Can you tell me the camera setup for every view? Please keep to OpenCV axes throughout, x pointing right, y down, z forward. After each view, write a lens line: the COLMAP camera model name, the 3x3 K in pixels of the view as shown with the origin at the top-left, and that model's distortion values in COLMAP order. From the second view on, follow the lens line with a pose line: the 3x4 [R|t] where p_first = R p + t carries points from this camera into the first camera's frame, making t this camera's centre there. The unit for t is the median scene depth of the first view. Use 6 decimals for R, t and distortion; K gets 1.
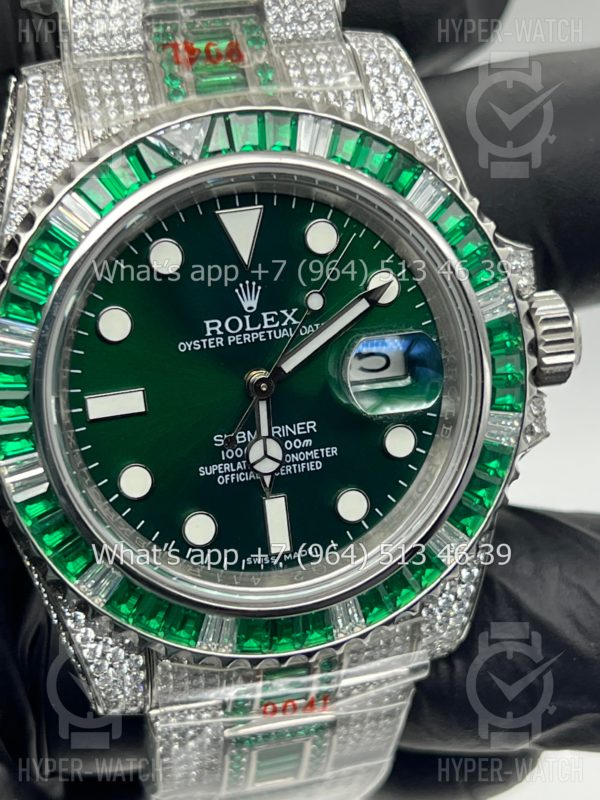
lens RADIAL K [[1936.0, 0, 298.8], [0, 1936.0, 398.7], [0, 0, 1]] dist [0.201588, 0.000000]
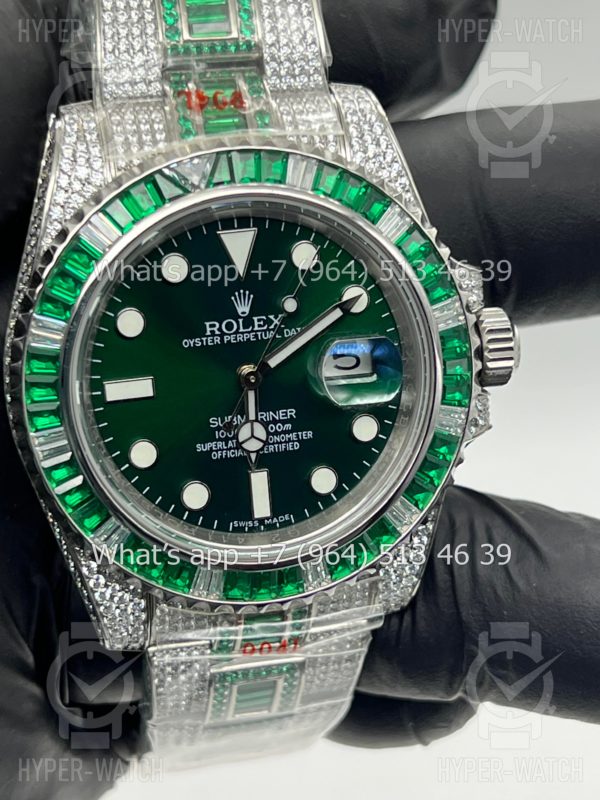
lens RADIAL K [[1936.0, 0, 304.5], [0, 1936.0, 397.1], [0, 0, 1]] dist [0.201588, 0.000000]
pose [[0.999447, 0.032780, 0.005646, 0.007569], [-0.032789, 0.999461, 0.001466, 0.002324], [-0.005595, -0.001650, 0.999983, -0.198500]]
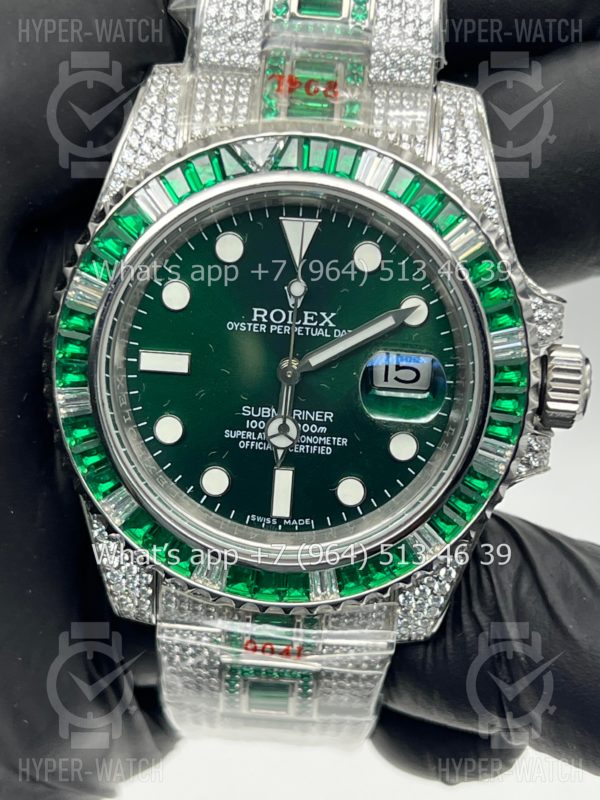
lens RADIAL K [[1936.0, 0, 295.1], [0, 1936.0, 404.9], [0, 0, 1]] dist [0.201588, 0.000000]
pose [[0.952839, 0.216440, -0.212724, 0.231944], [-0.209911, 0.976278, 0.053093, -0.049548], [0.219169, -0.005936, 0.975669, -0.126979]]
